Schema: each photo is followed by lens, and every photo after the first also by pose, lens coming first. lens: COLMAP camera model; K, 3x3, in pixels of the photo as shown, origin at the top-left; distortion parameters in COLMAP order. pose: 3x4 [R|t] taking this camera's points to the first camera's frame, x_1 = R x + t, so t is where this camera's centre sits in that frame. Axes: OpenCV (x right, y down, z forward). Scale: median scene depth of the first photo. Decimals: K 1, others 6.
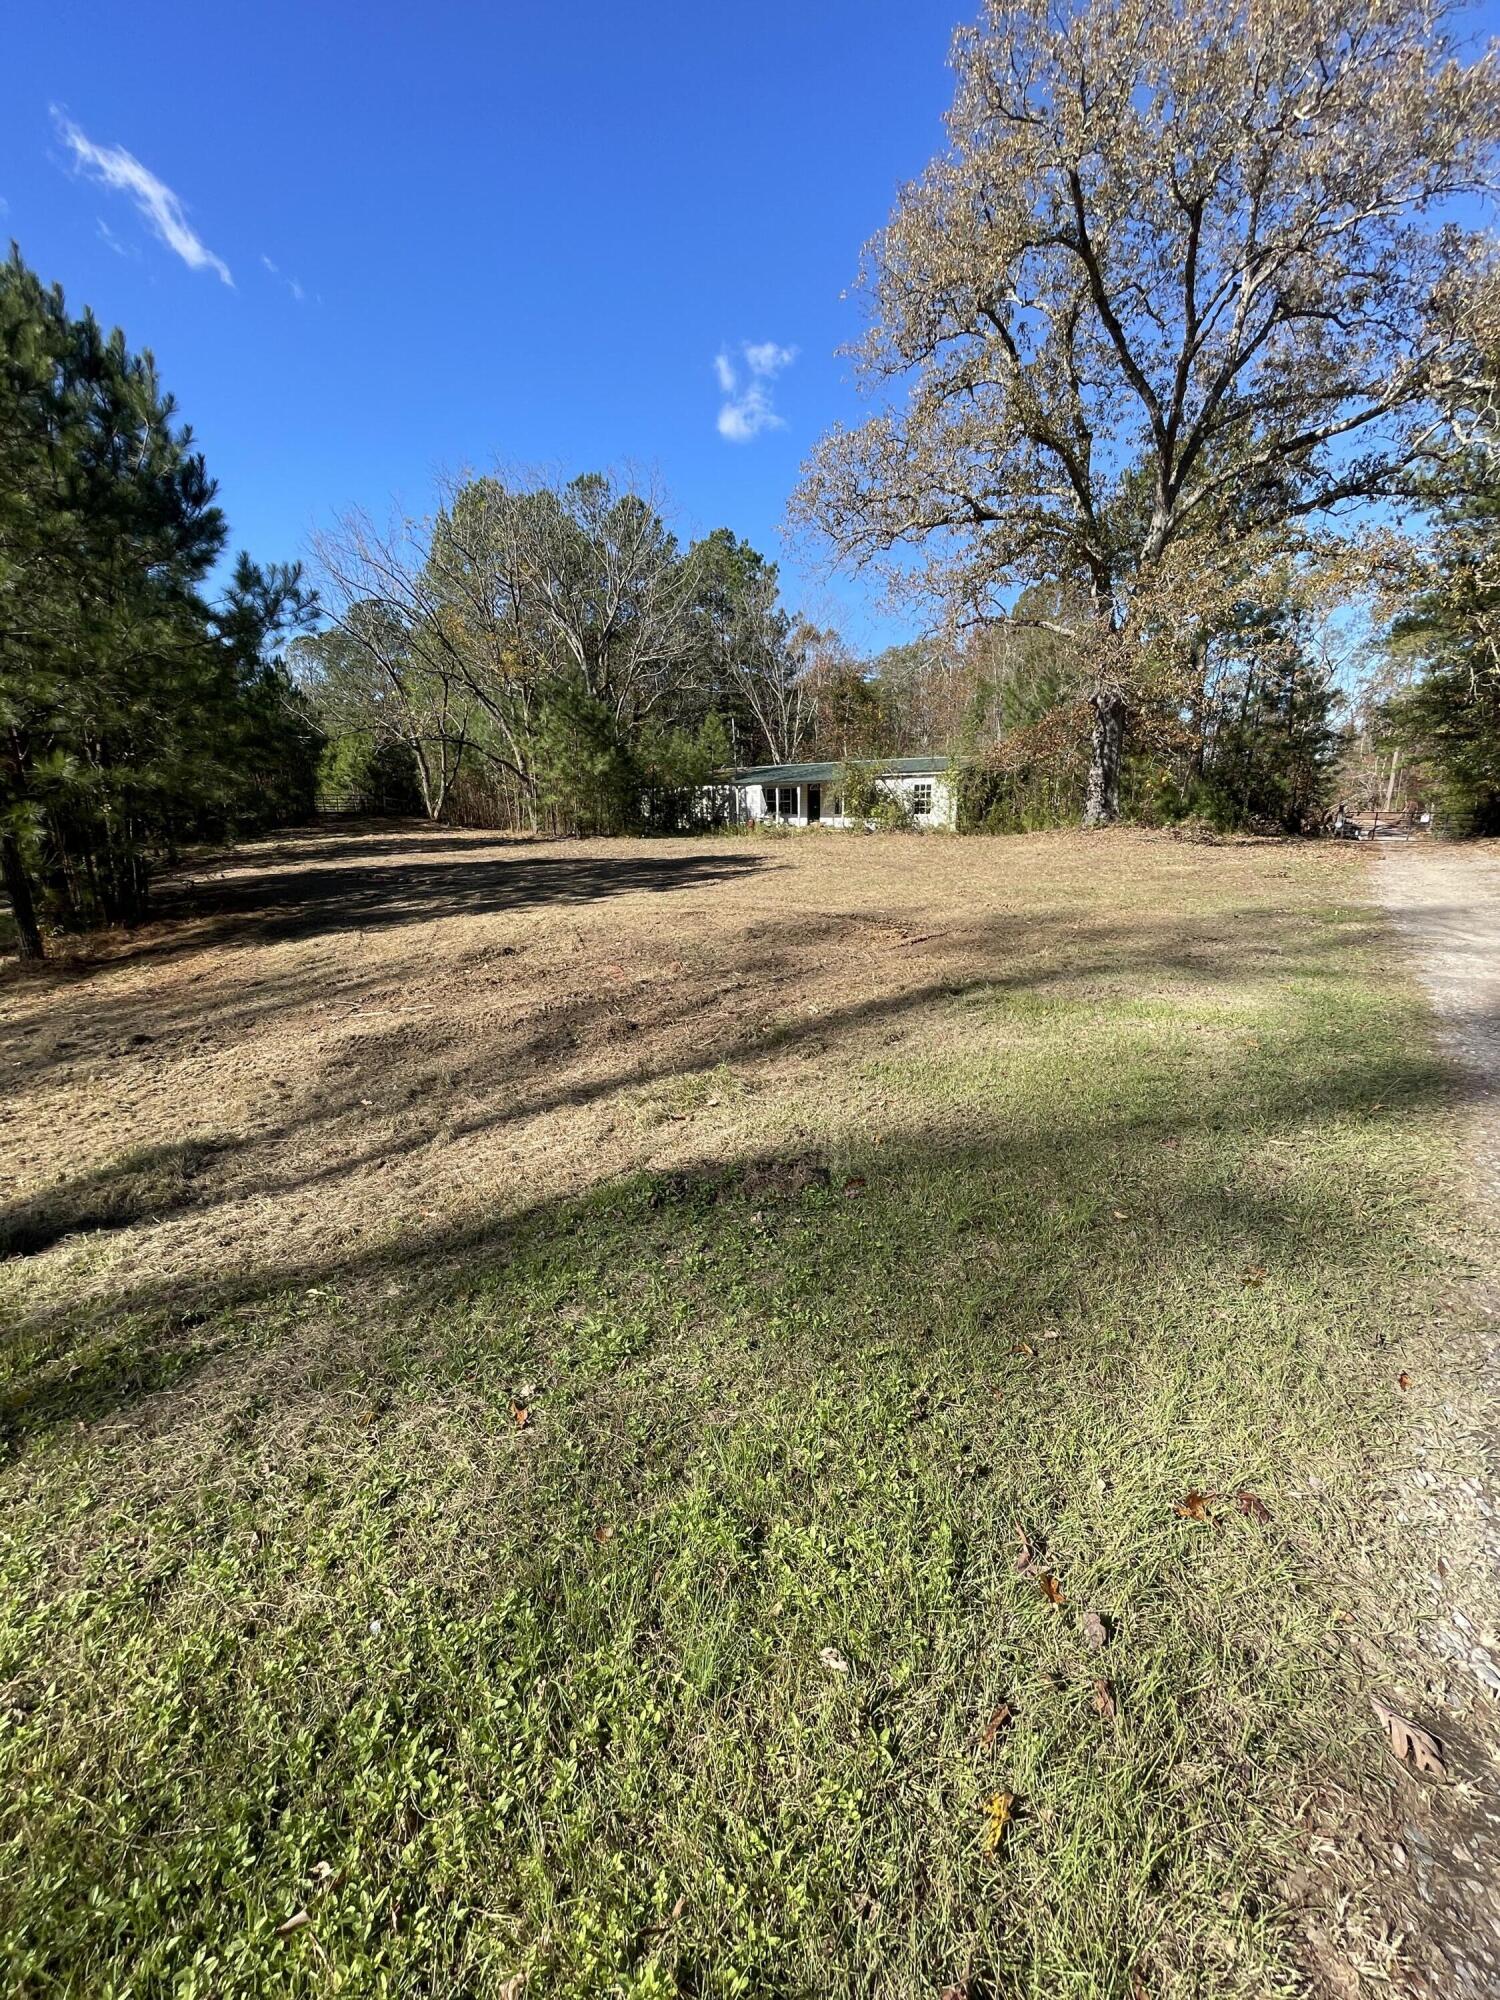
lens RADIAL K [[806.0, 0, 746.5], [0, 806.0, 995.6], [0, 0, 1]] dist [-0.003043, 0.002750]
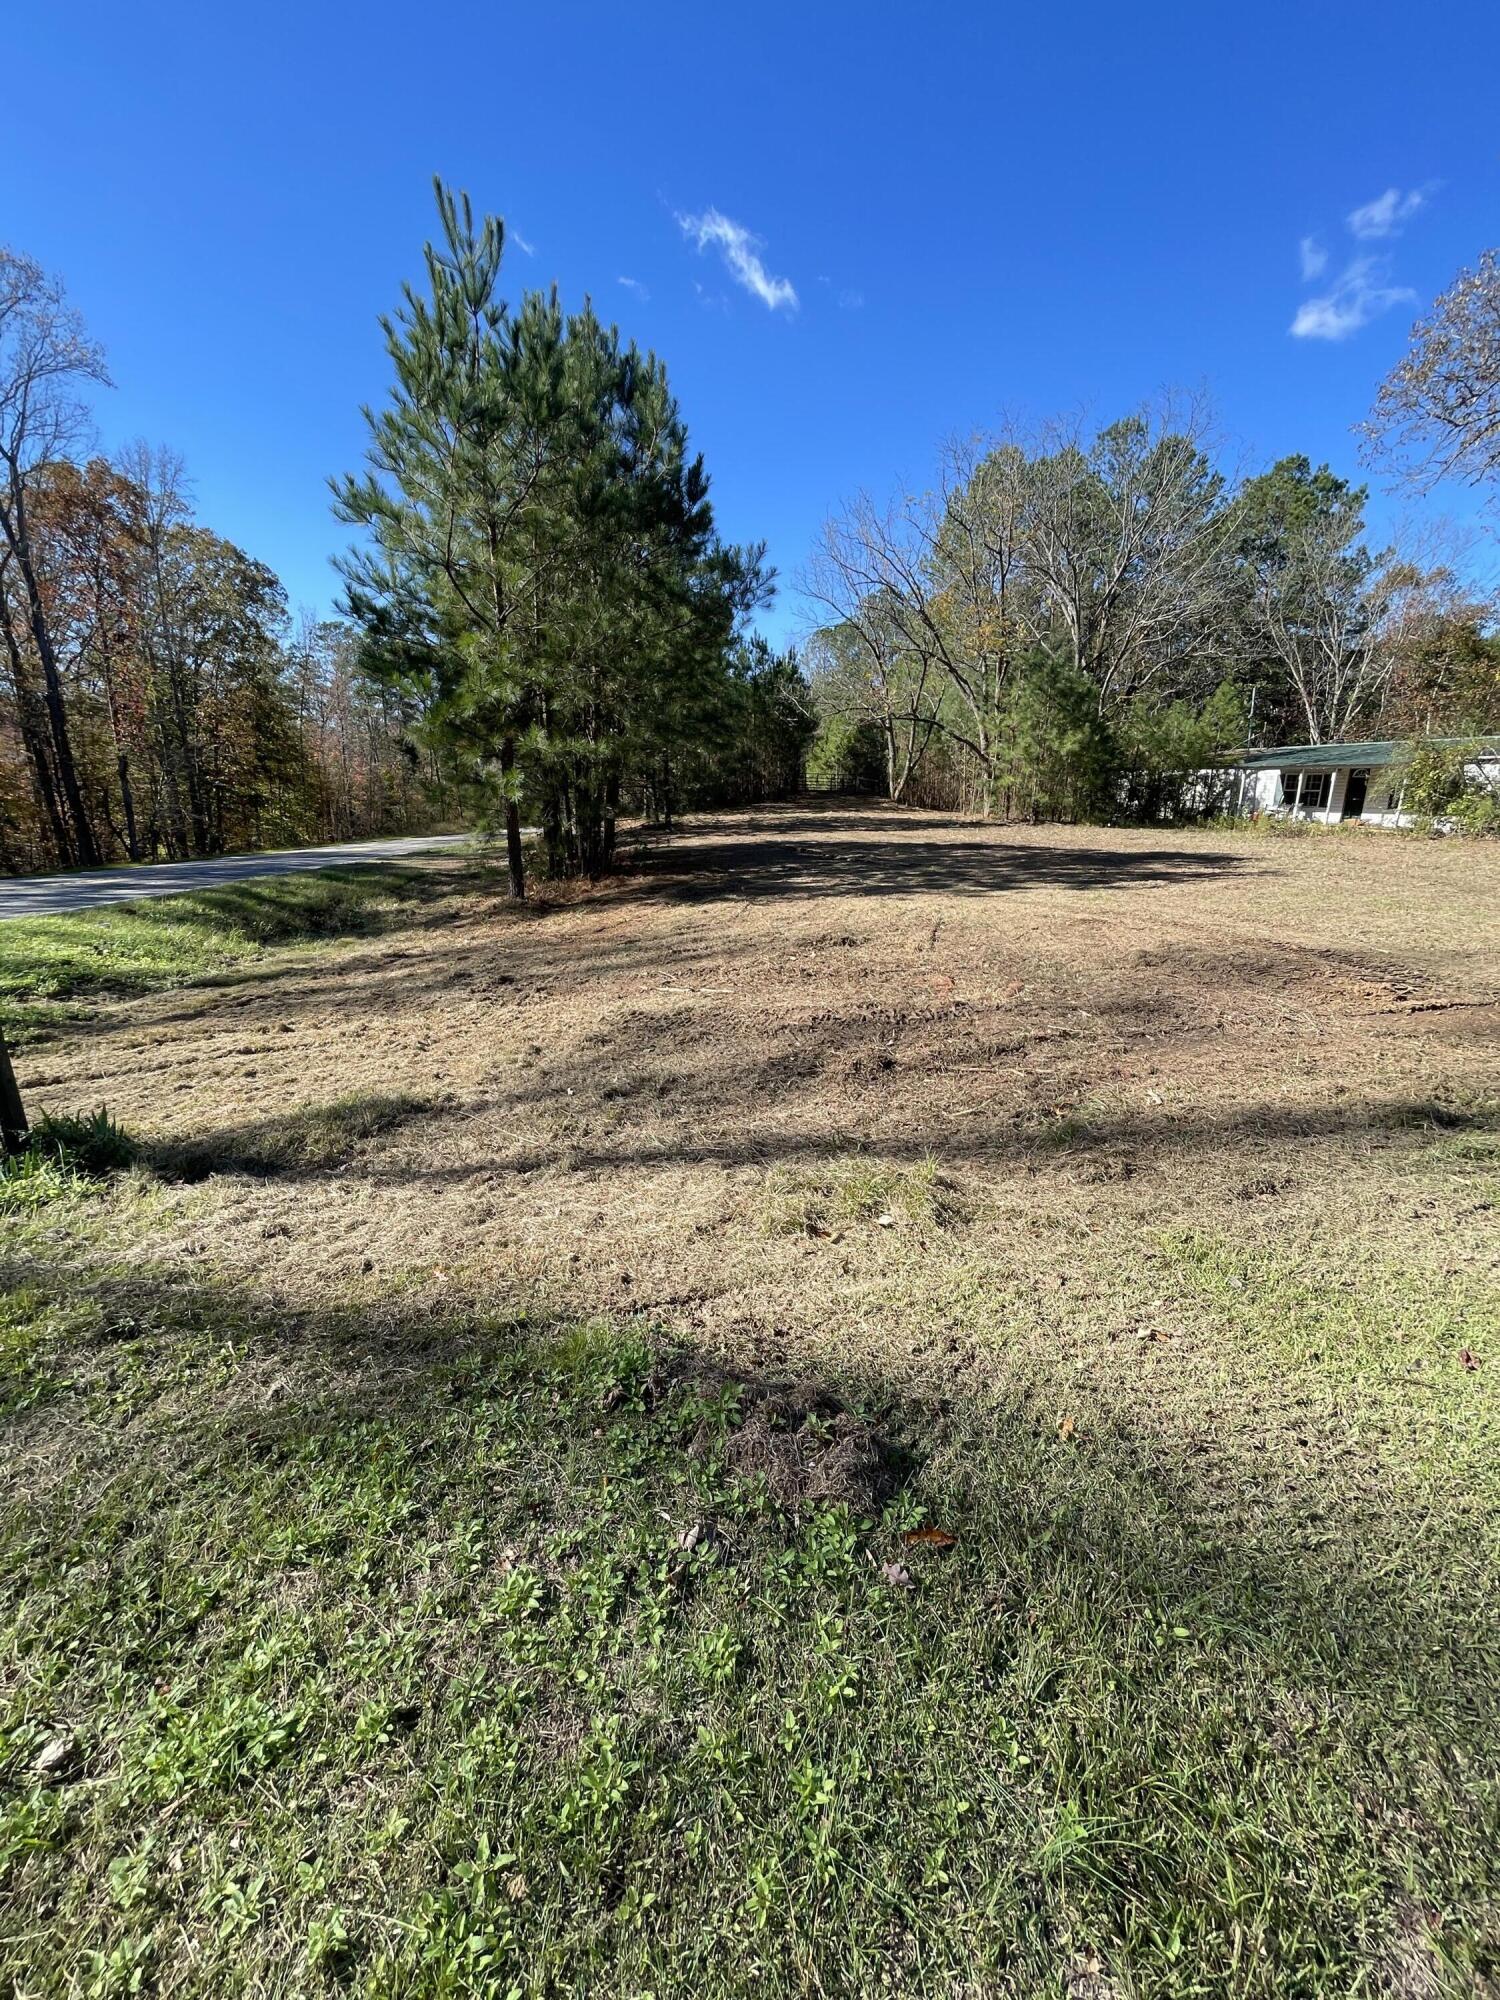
lens RADIAL K [[806.0, 0, 746.5], [0, 806.0, 995.6], [0, 0, 1]] dist [-0.003043, 0.002750]
pose [[0.842498, 0.158927, -0.514722, 0.021642], [-0.149221, 0.986952, 0.060488, -0.008920], [0.517619, 0.025847, 0.855221, 0.048592]]
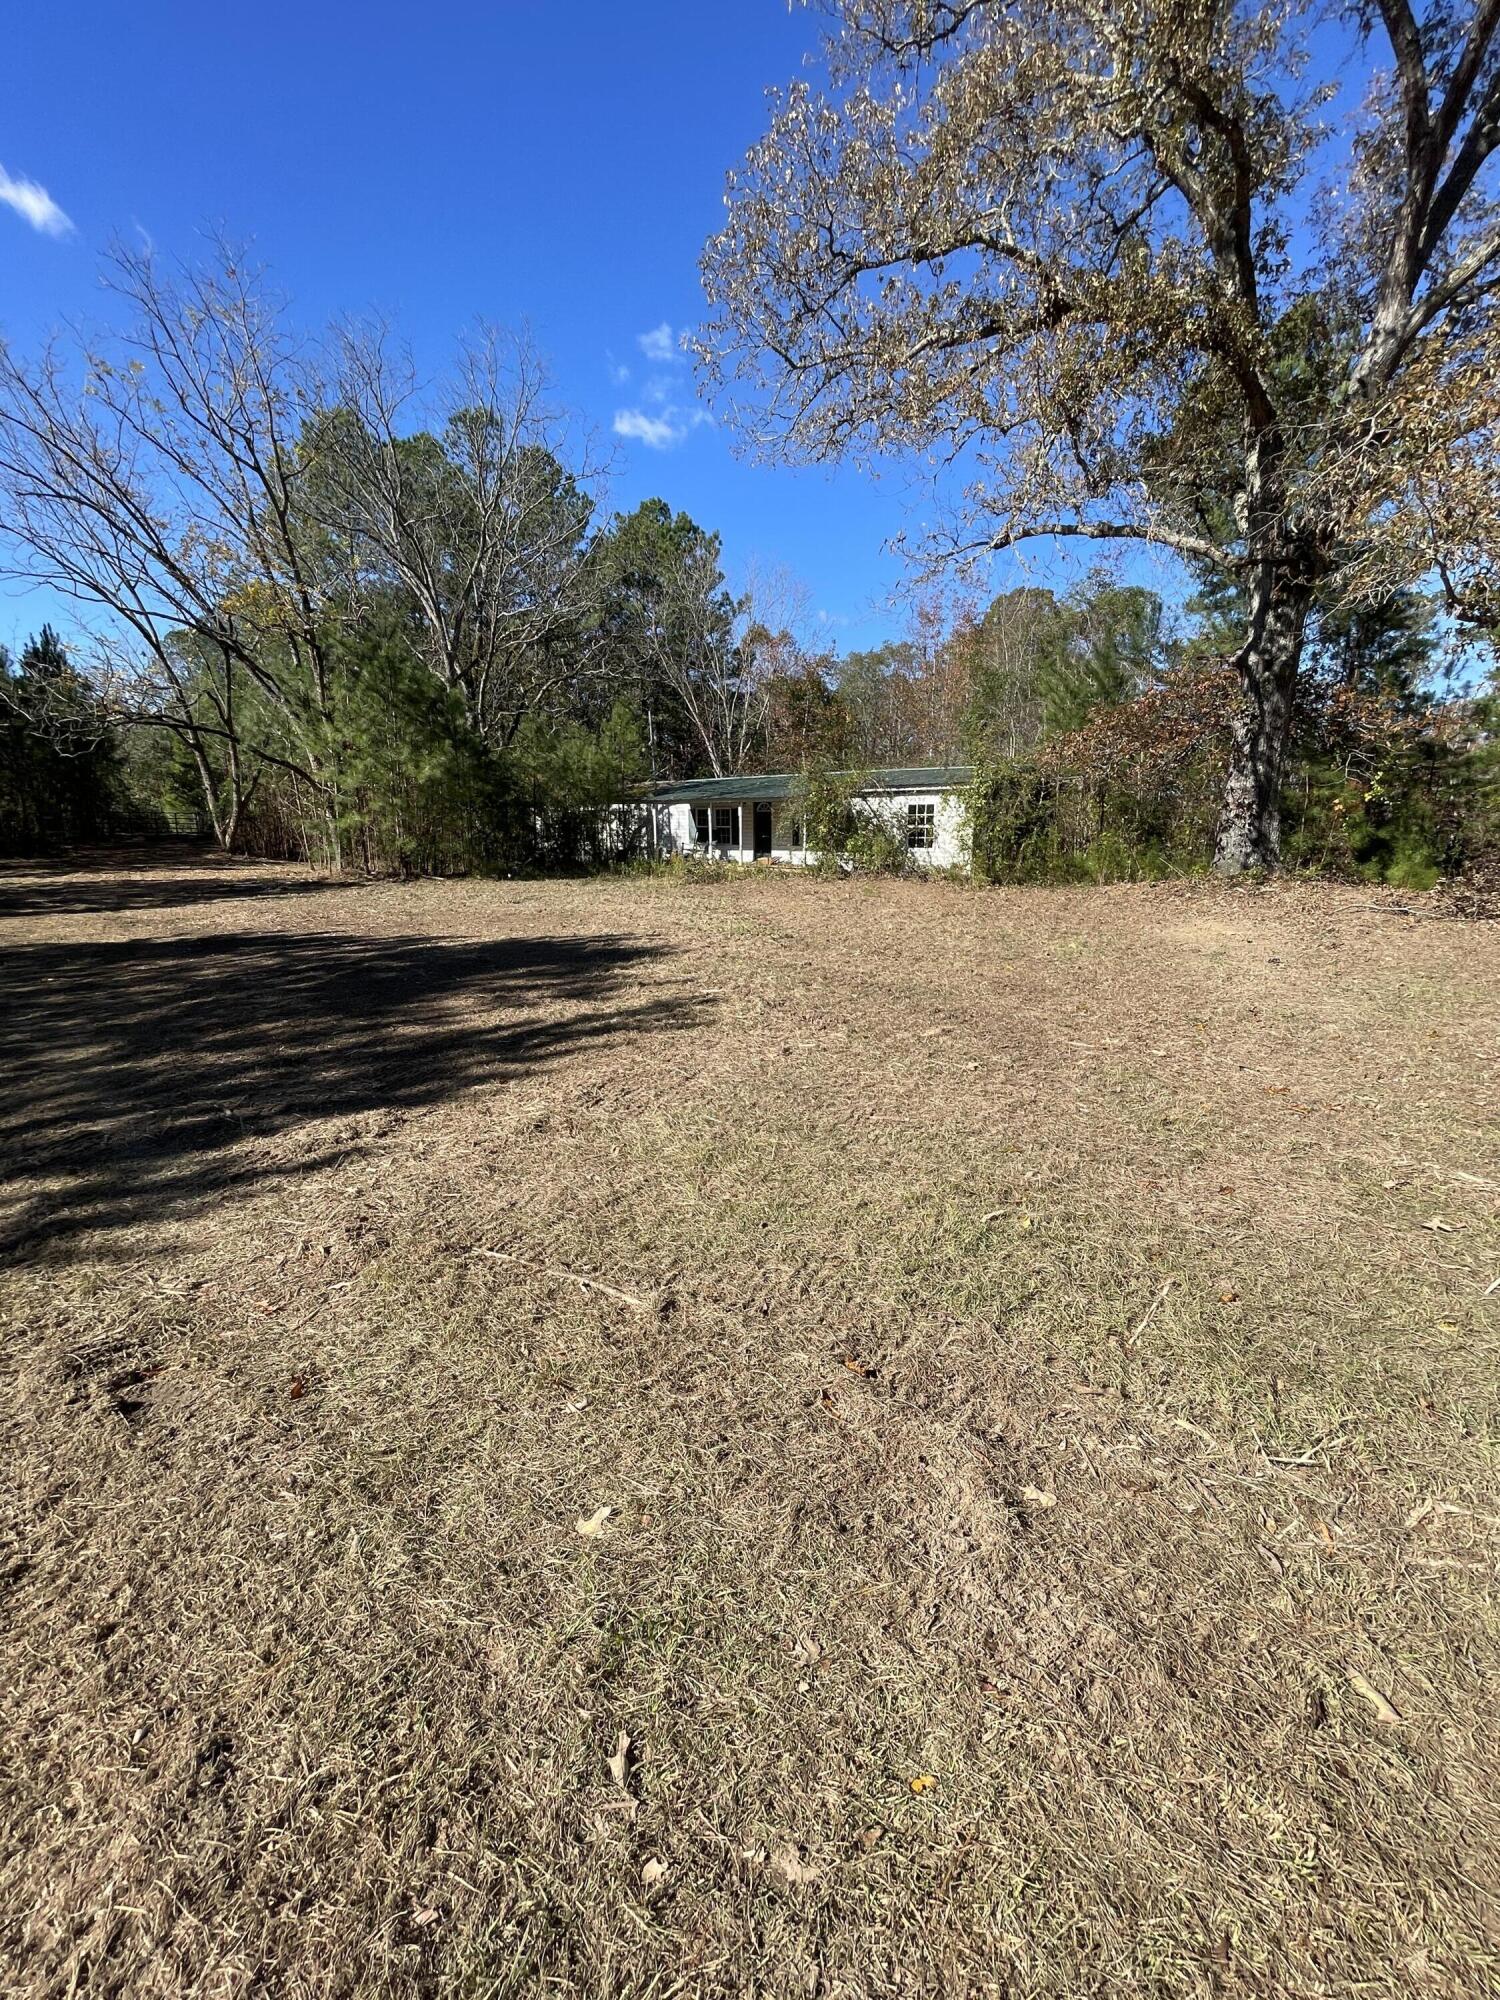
lens RADIAL K [[806.0, 0, 746.5], [0, 806.0, 995.6], [0, 0, 1]] dist [-0.003043, 0.002750]
pose [[0.998454, -0.002153, 0.055551, 0.033044], [0.003641, 0.999637, -0.026702, -0.082801], [-0.055473, 0.026863, 0.998099, 0.332000]]
